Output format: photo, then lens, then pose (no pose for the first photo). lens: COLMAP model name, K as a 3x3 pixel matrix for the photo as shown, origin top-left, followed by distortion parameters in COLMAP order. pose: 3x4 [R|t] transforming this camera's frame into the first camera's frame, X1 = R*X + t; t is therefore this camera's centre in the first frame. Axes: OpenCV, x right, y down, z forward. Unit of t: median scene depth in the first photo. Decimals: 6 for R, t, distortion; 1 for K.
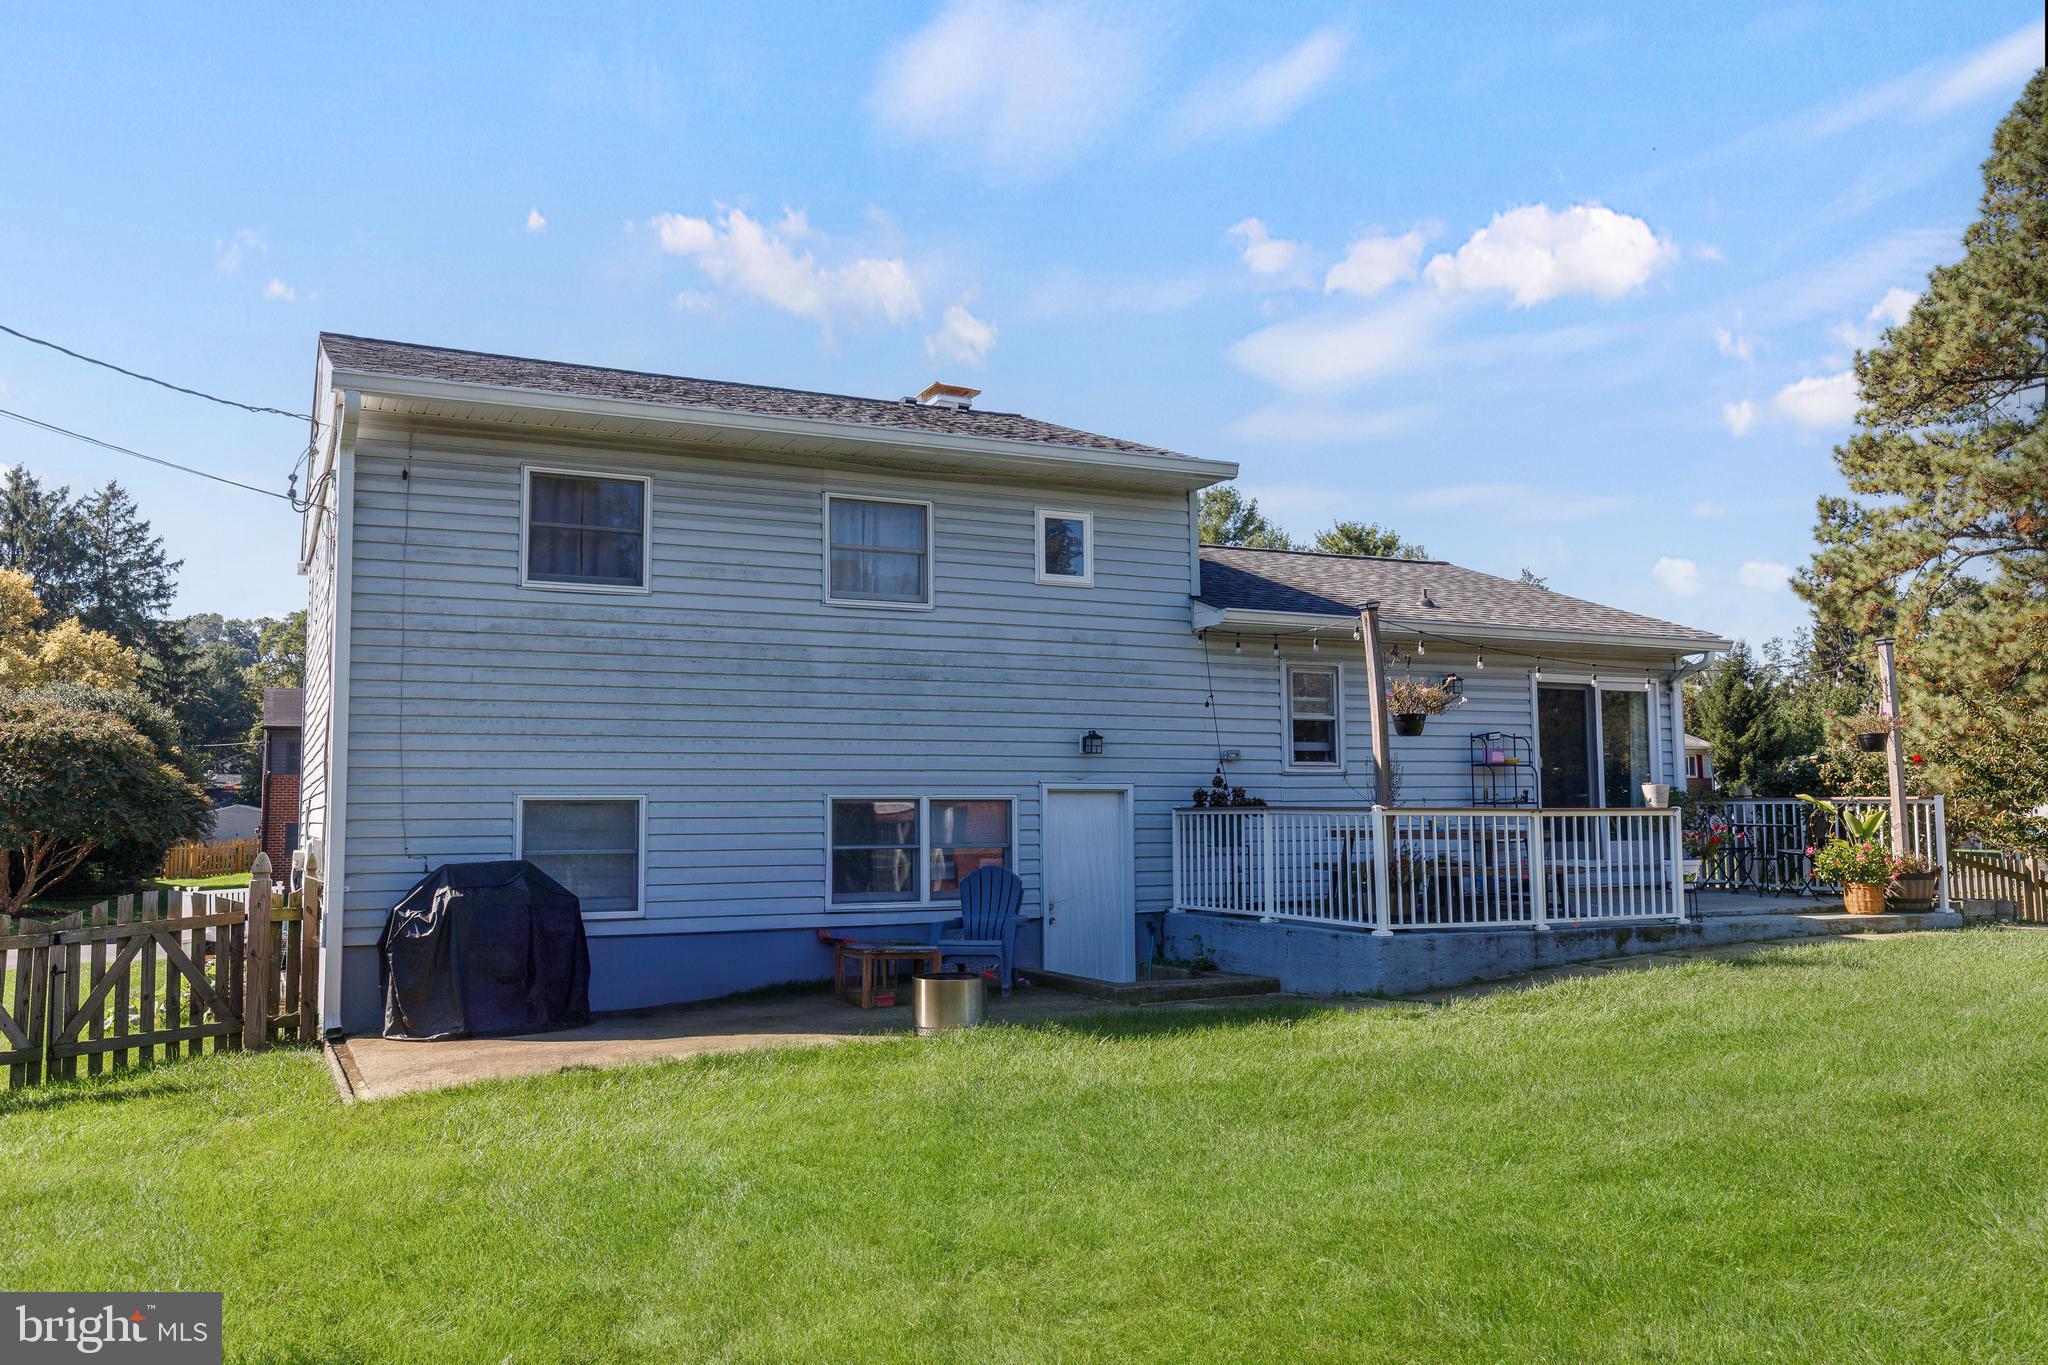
lens RADIAL K [[1579.9, 0, 1024.0], [0, 1579.9, 682.5], [0, 0, 1]] dist [0.010071, 0.006078]
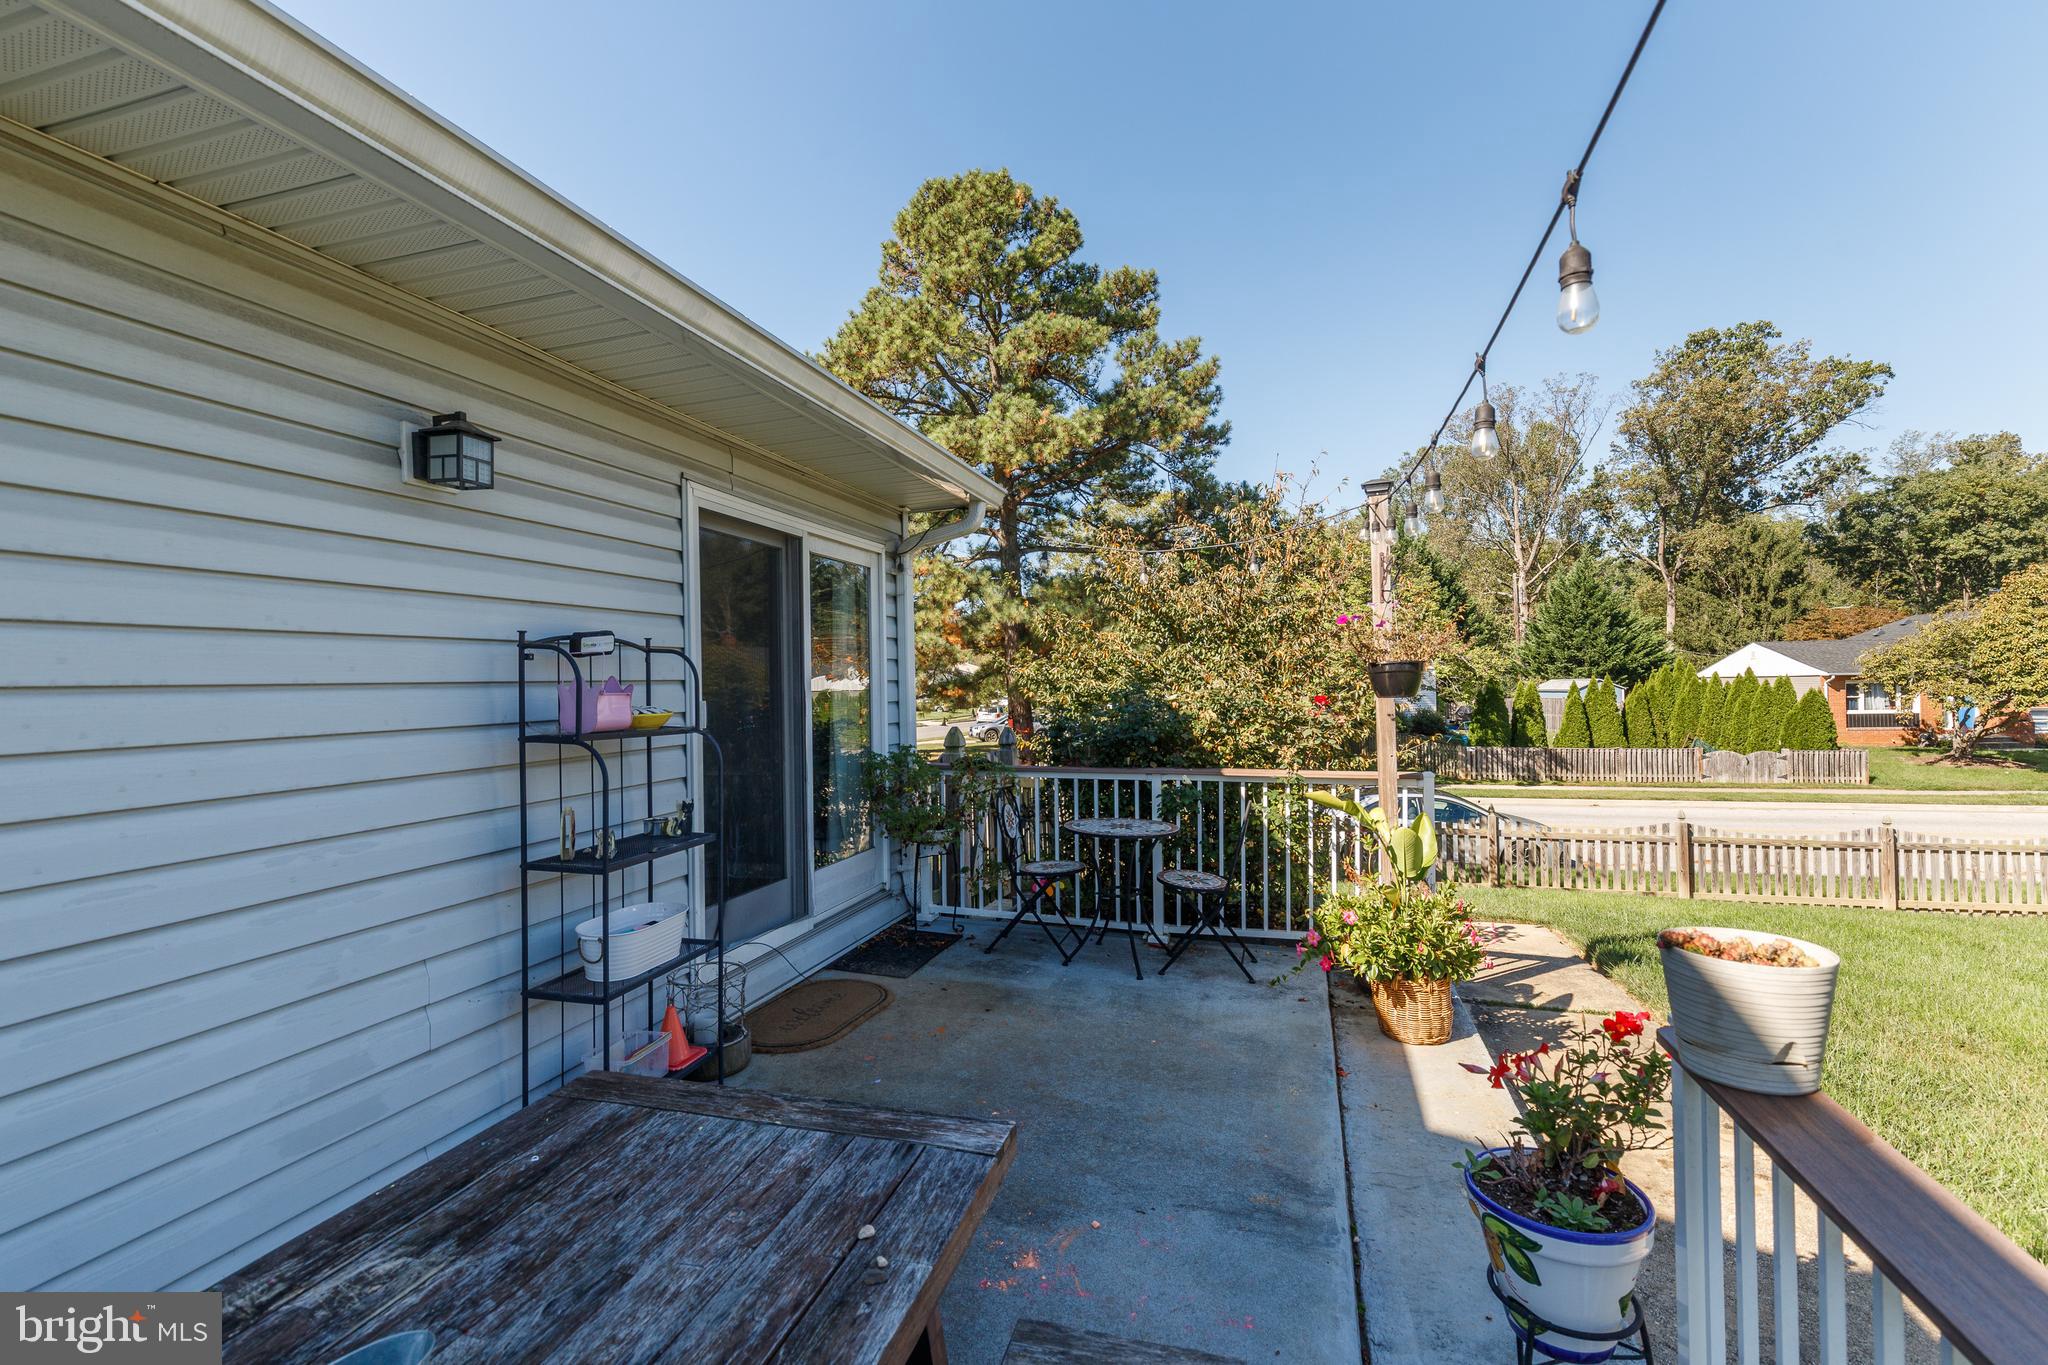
lens RADIAL K [[917.3, 0, 1029.0], [0, 917.3, 680.3], [0, 0, 1]] dist [0.007936, -0.000489]
pose [[0.669540, -0.000652, 0.742776, 0.211380], [-0.049880, 0.997703, 0.045838, 0.027681], [-0.741100, -0.067740, 0.667969, 0.787941]]
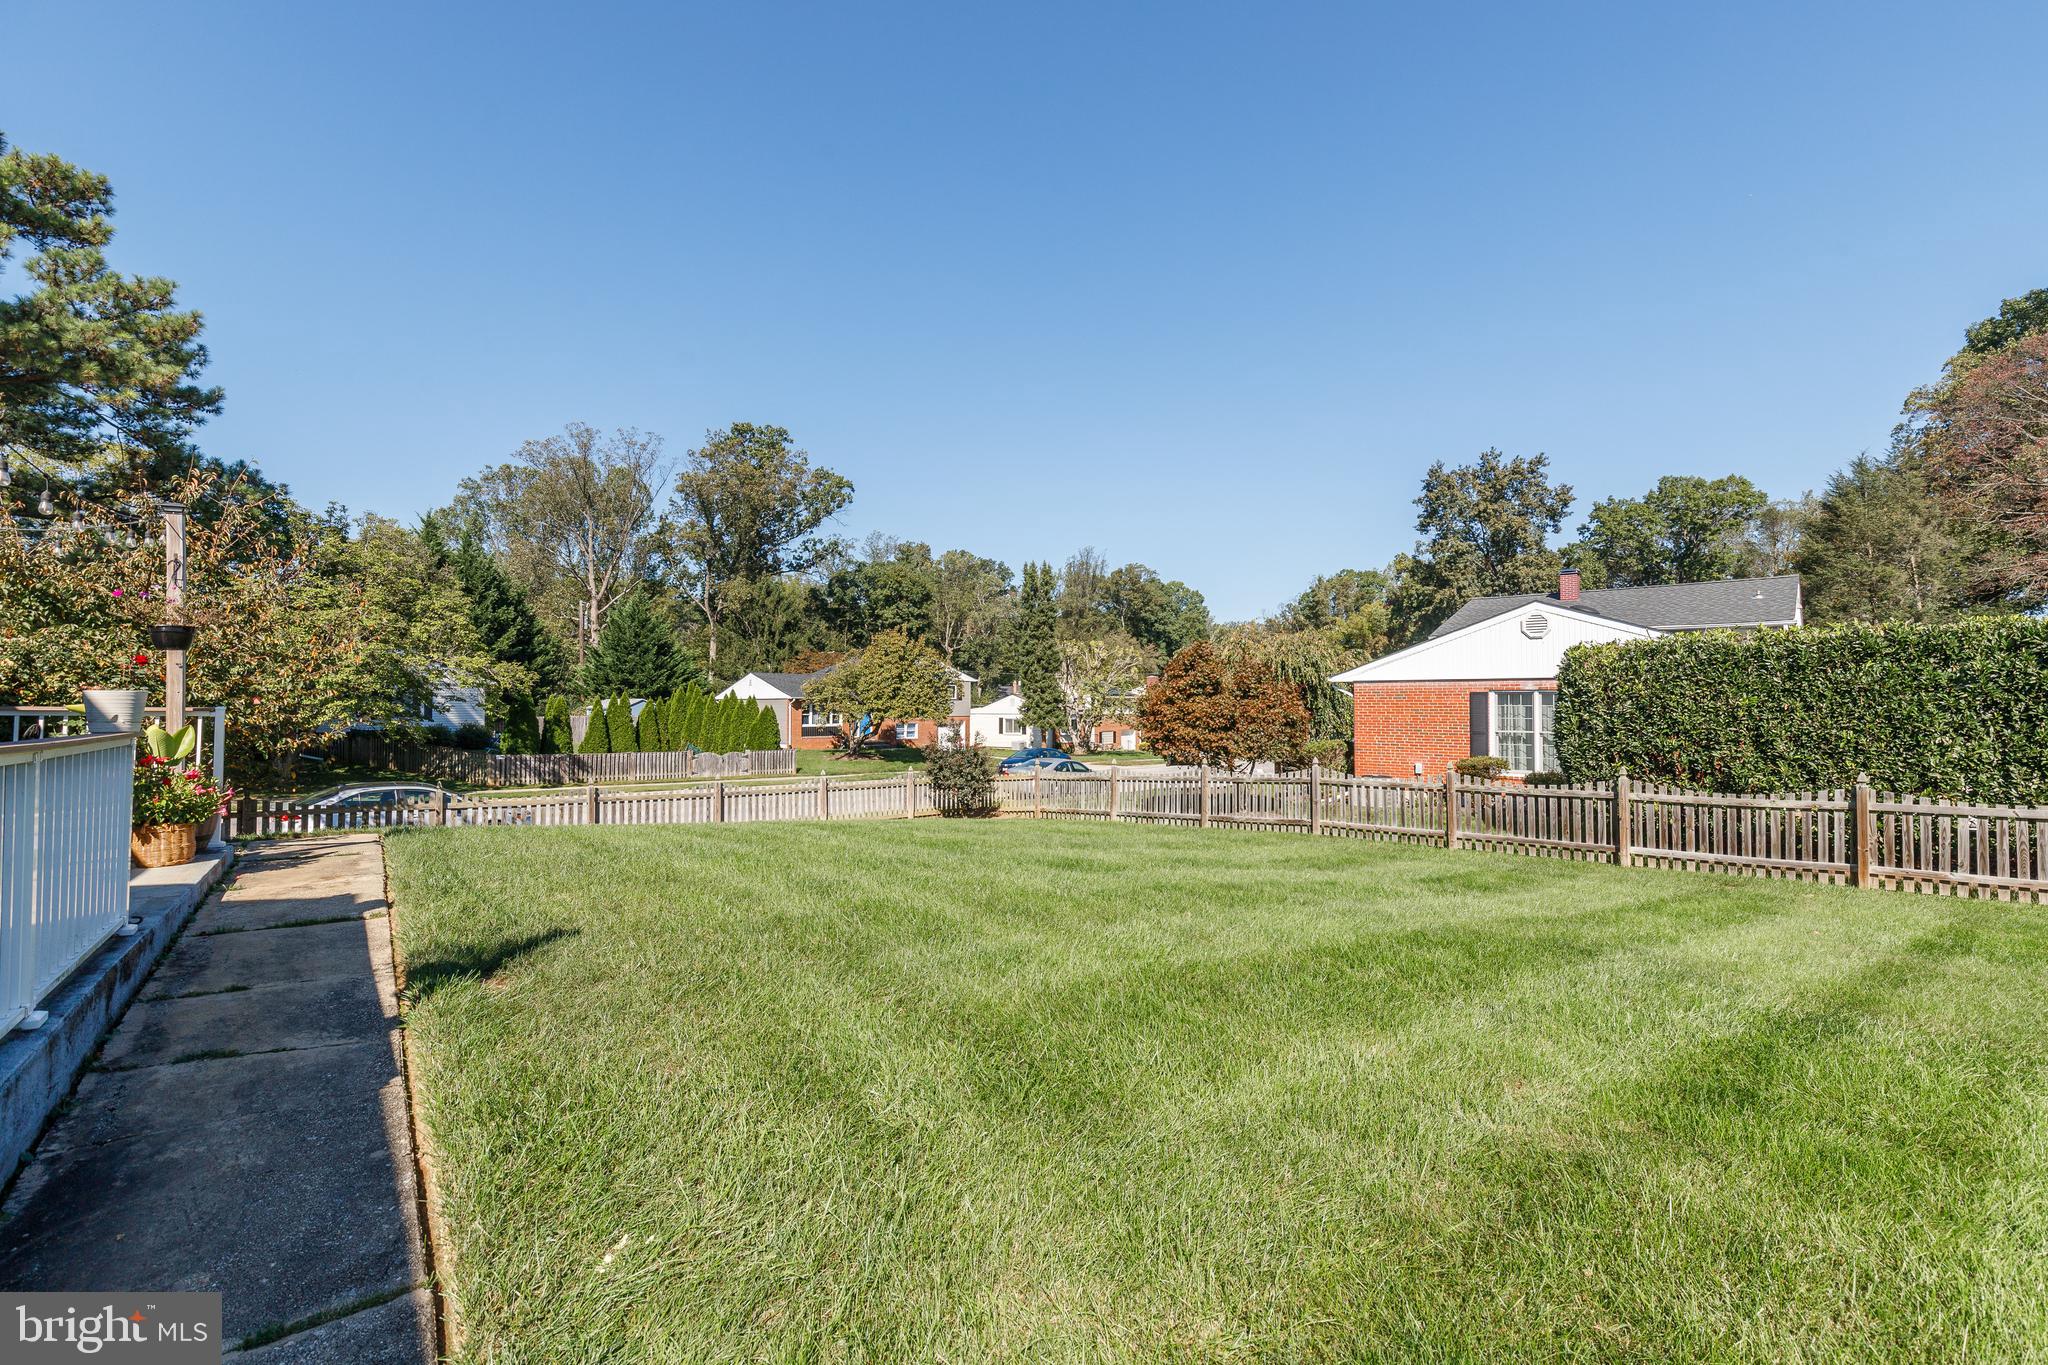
lens RADIAL K [[917.3, 0, 1029.0], [0, 917.3, 680.3], [0, 0, 1]] dist [0.007936, -0.000489]
pose [[-0.175260, 0.032023, 0.984001, 0.021803], [-0.083199, 0.995414, -0.047213, 0.040246], [-0.981001, -0.090142, -0.171792, 0.591542]]
